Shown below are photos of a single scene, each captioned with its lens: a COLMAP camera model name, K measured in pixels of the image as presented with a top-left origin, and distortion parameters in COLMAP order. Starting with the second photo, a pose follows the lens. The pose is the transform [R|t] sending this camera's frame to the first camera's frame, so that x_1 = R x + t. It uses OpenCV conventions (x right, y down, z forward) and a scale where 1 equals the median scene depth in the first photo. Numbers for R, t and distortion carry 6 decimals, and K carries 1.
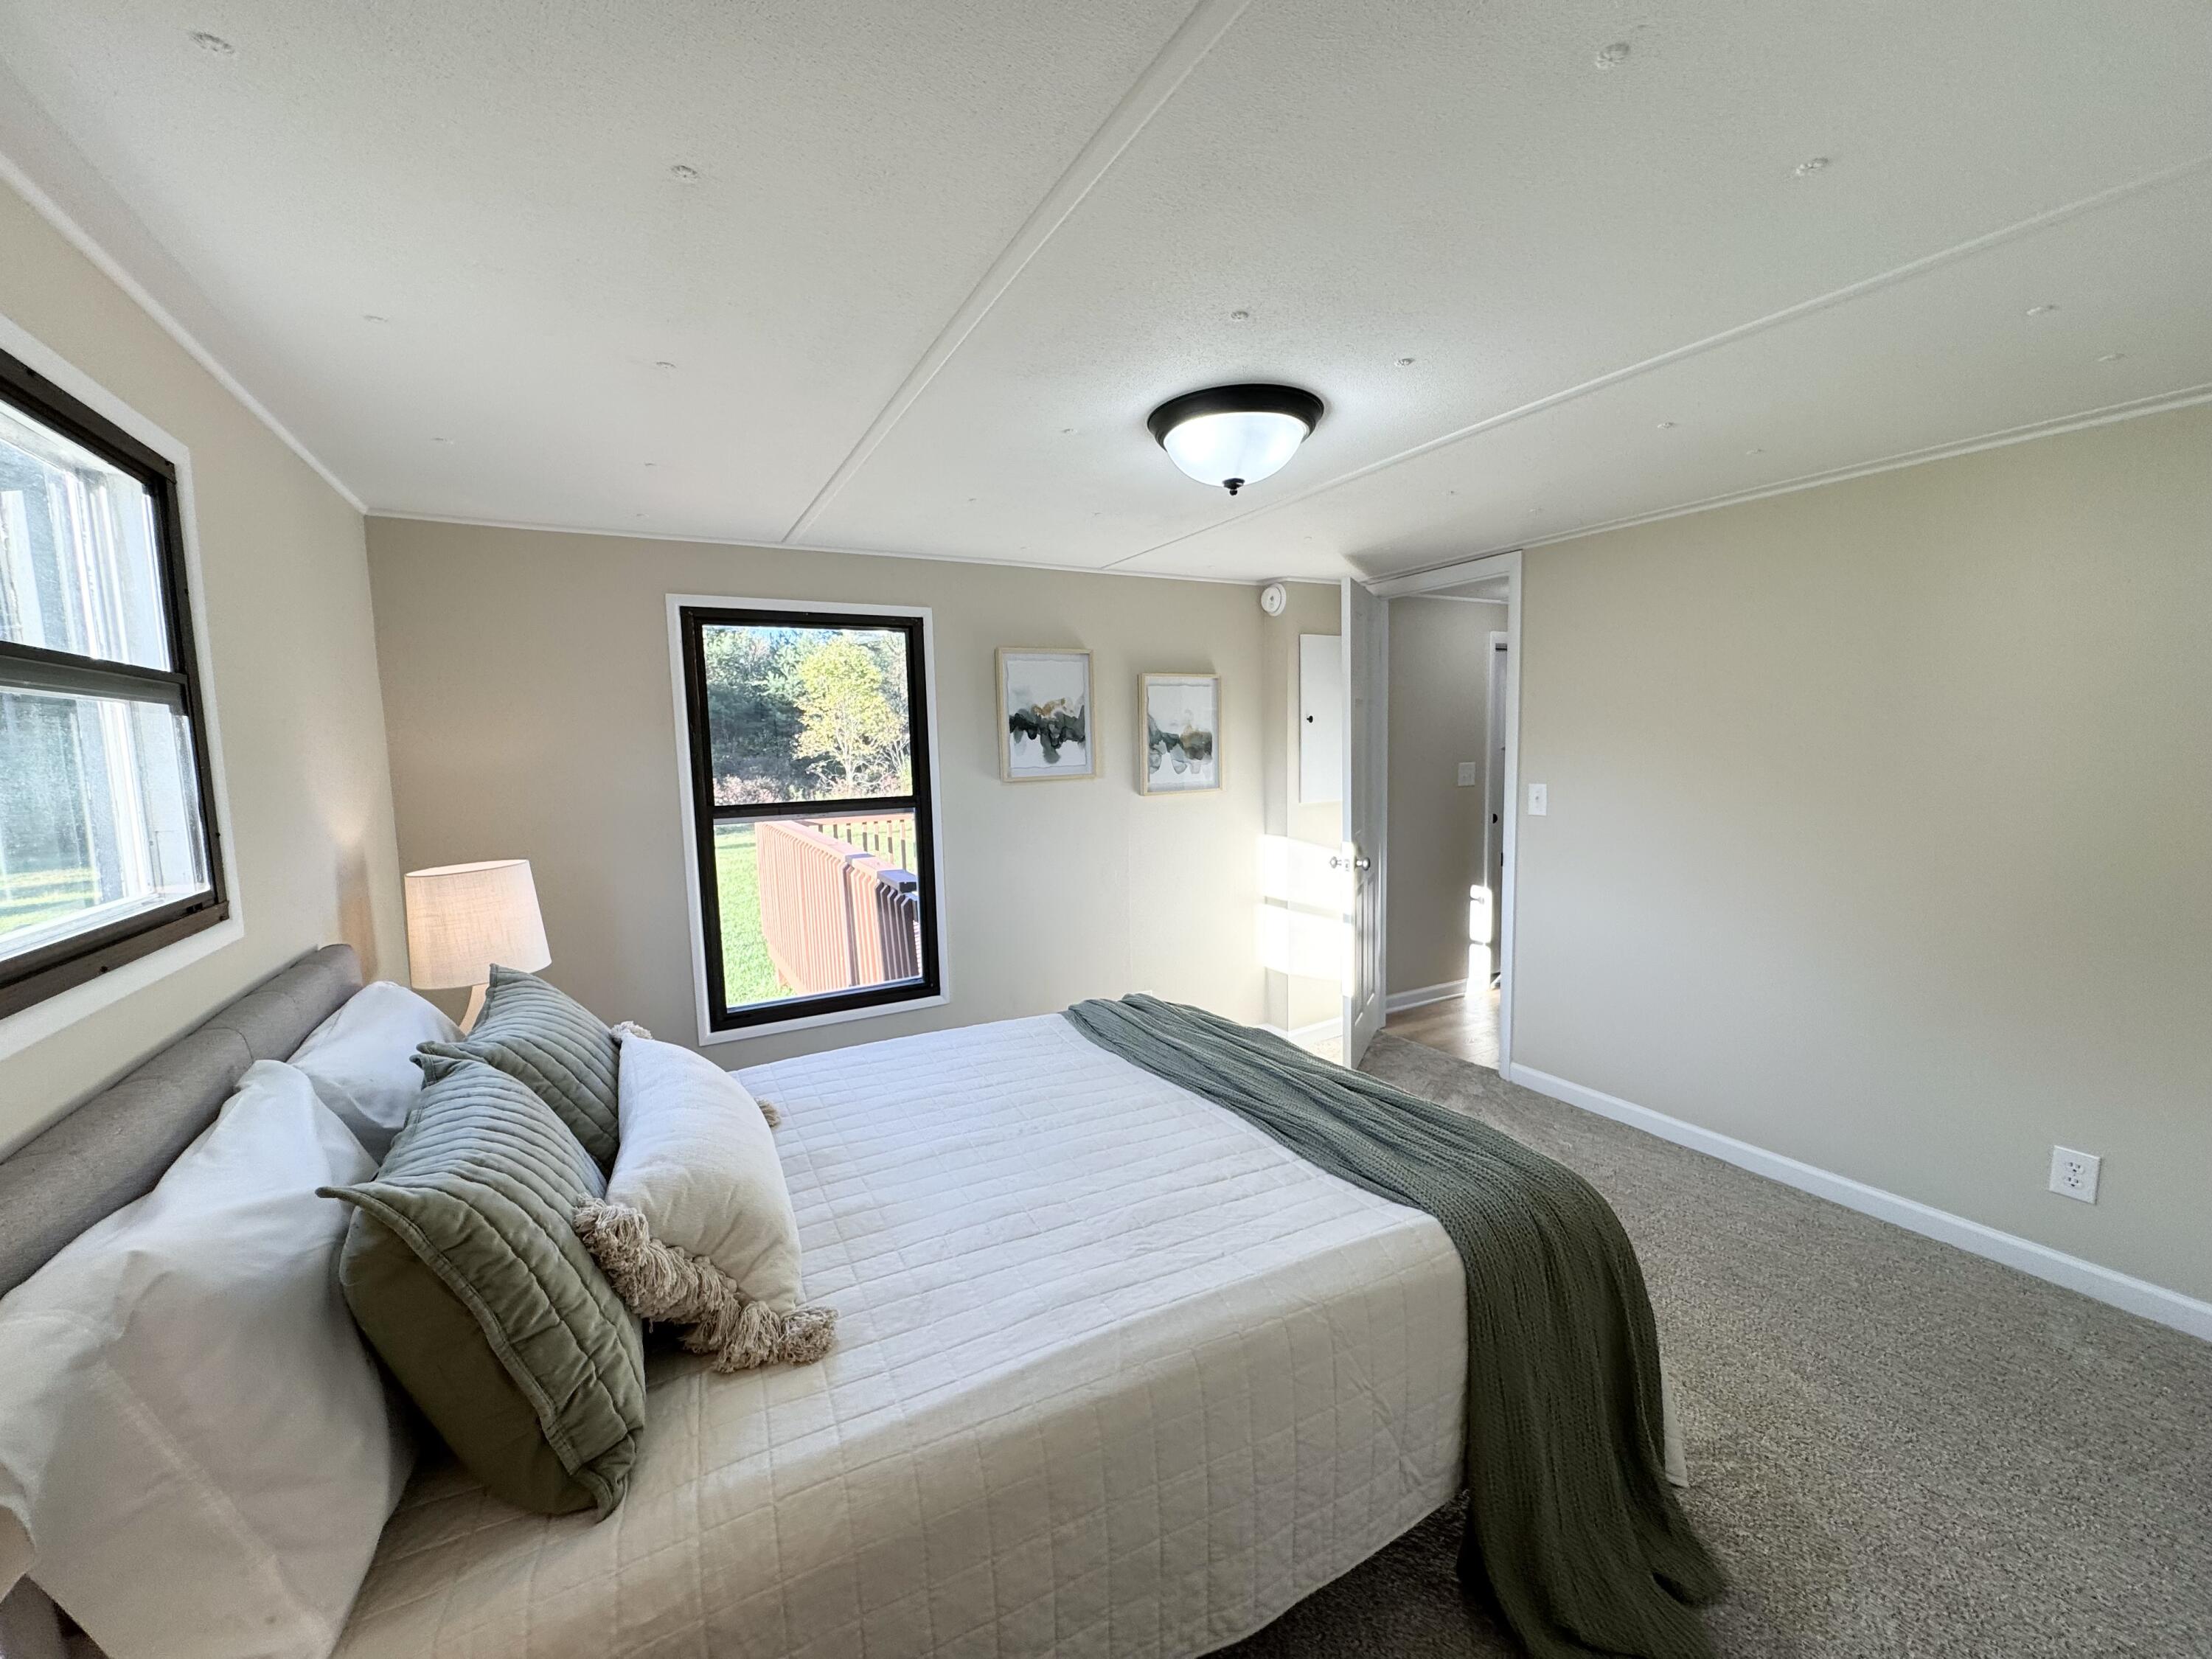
lens RADIAL K [[884.1, 0, 1104.0], [0, 884.1, 830.1], [0, 0, 1]] dist [0.001230, 0.000072]
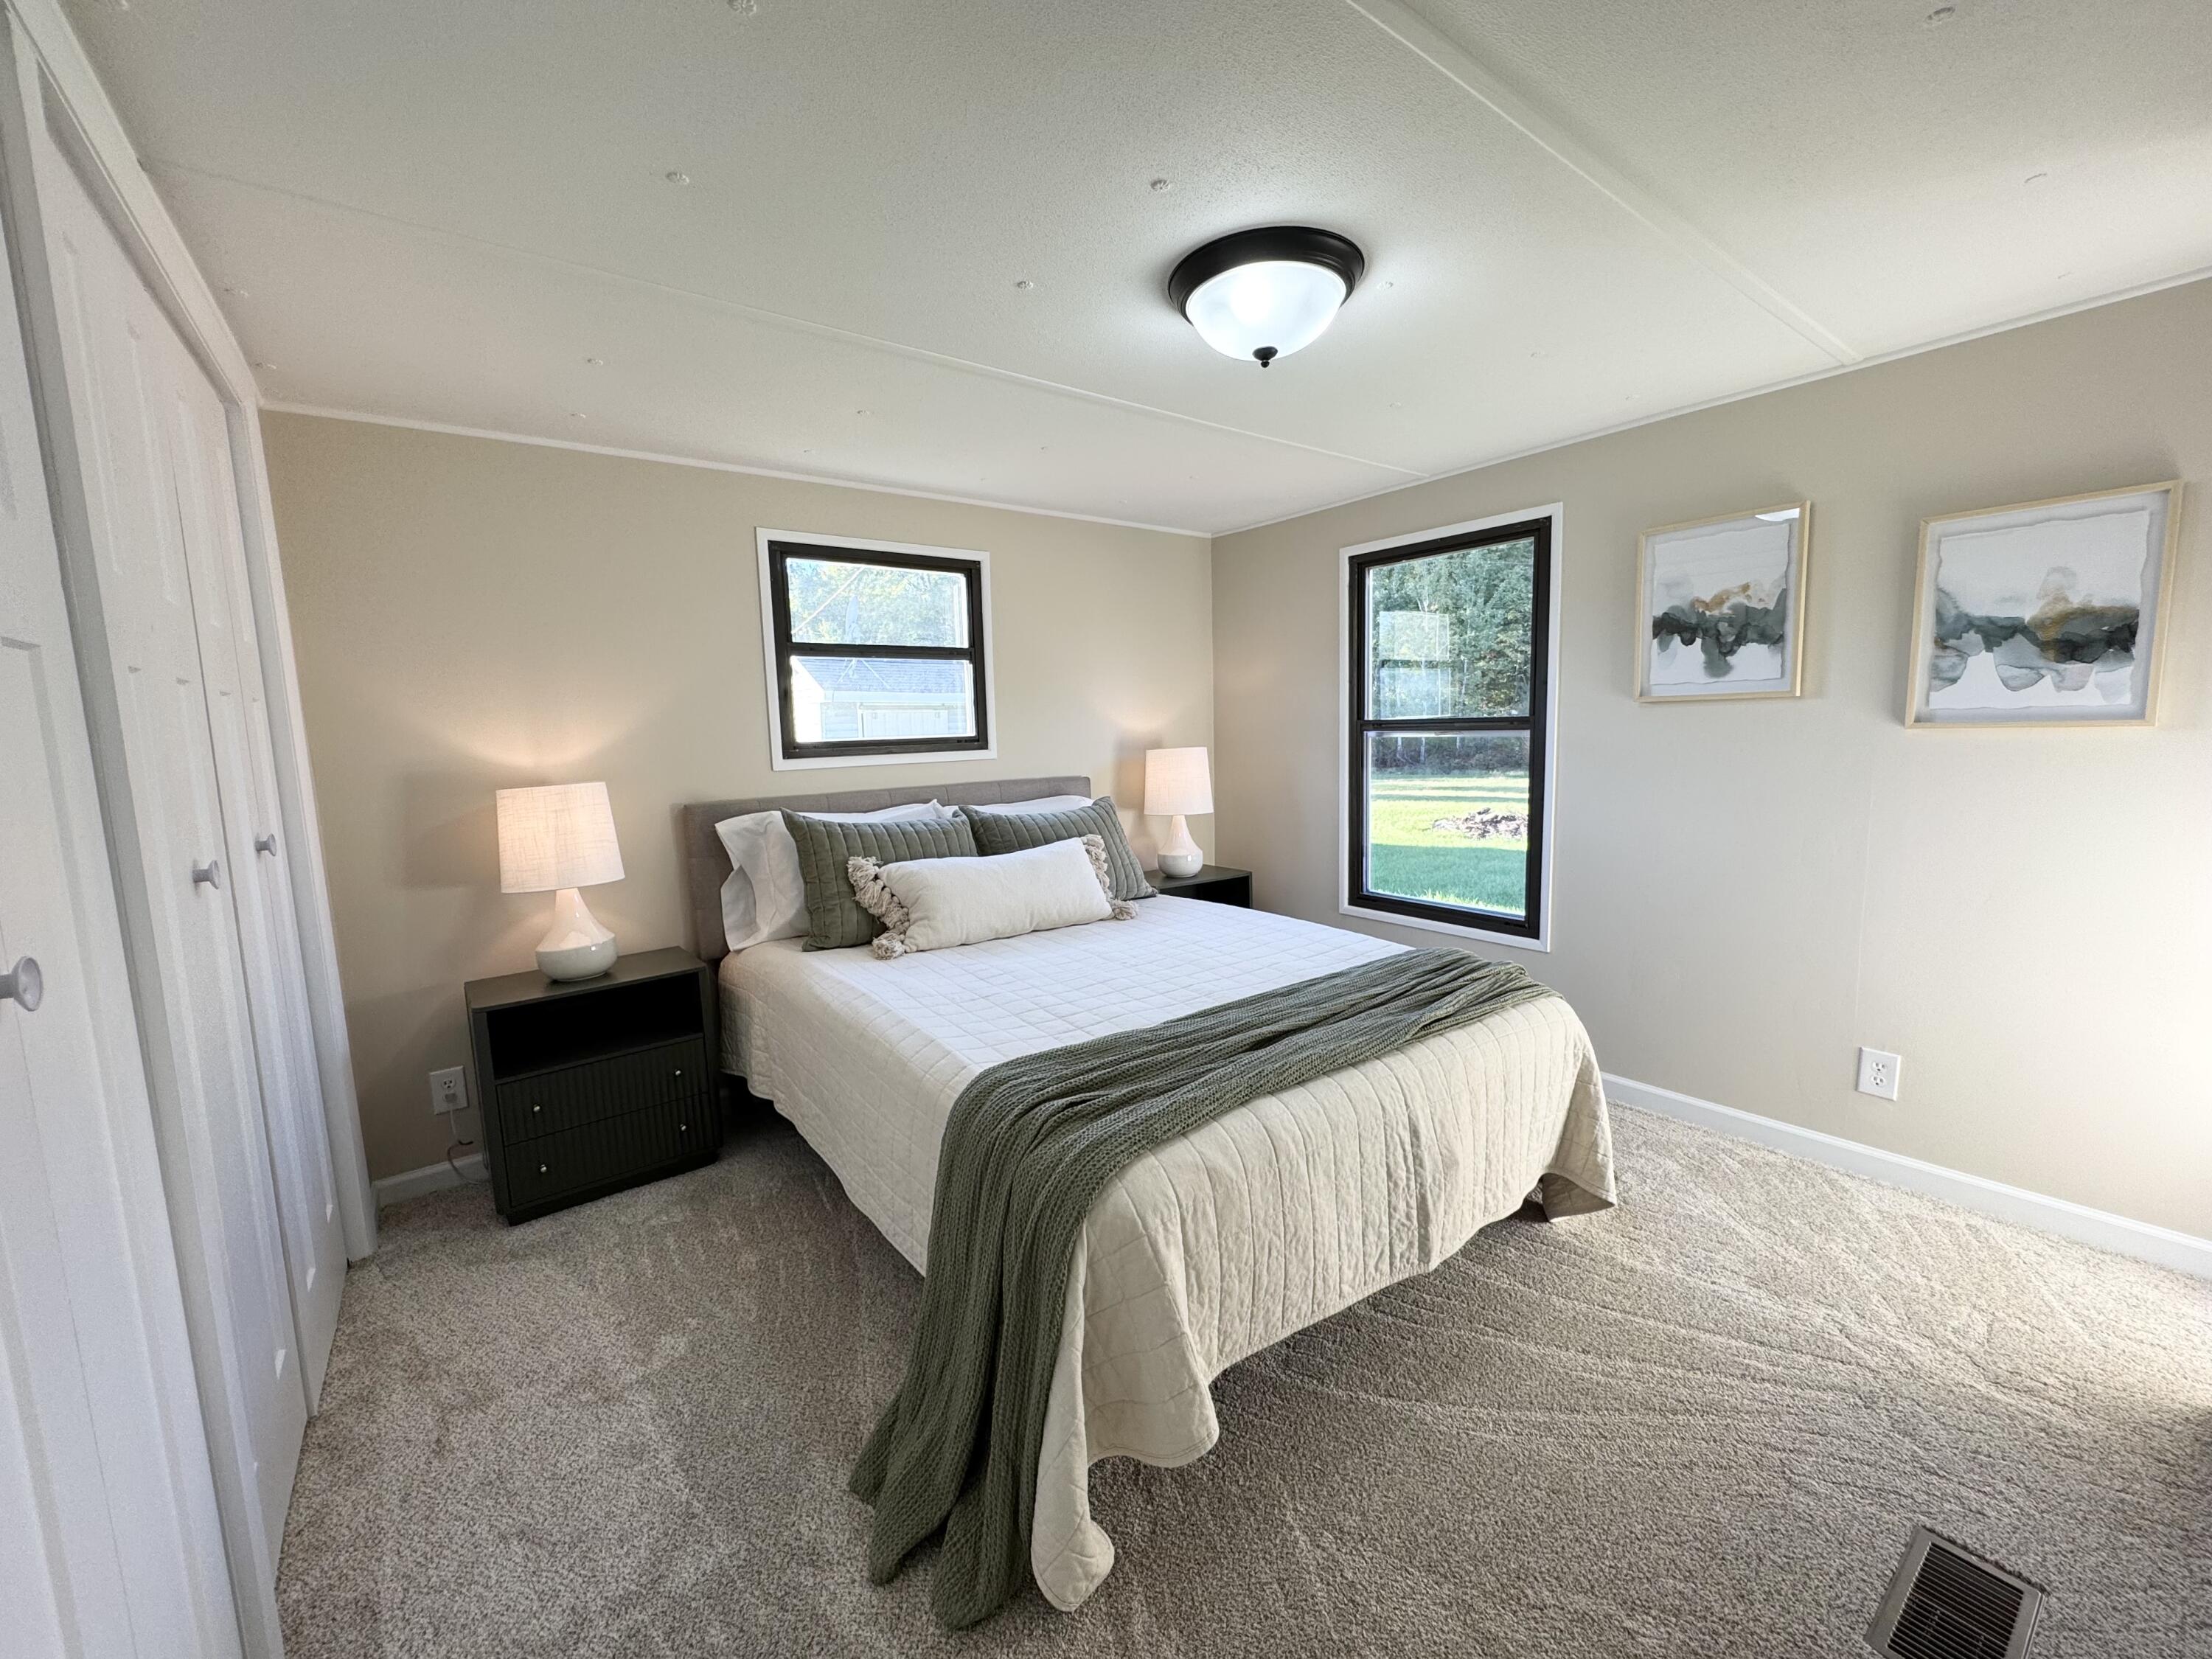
lens RADIAL K [[884.1, 0, 1106.8], [0, 884.1, 826.5], [0, 0, 1]] dist [0.001230, 0.000072]
pose [[0.137673, 0.136755, -0.980991, 0.588867], [-0.075446, 0.988993, 0.127282, -0.009065], [0.987600, 0.056488, 0.146476, 0.400370]]
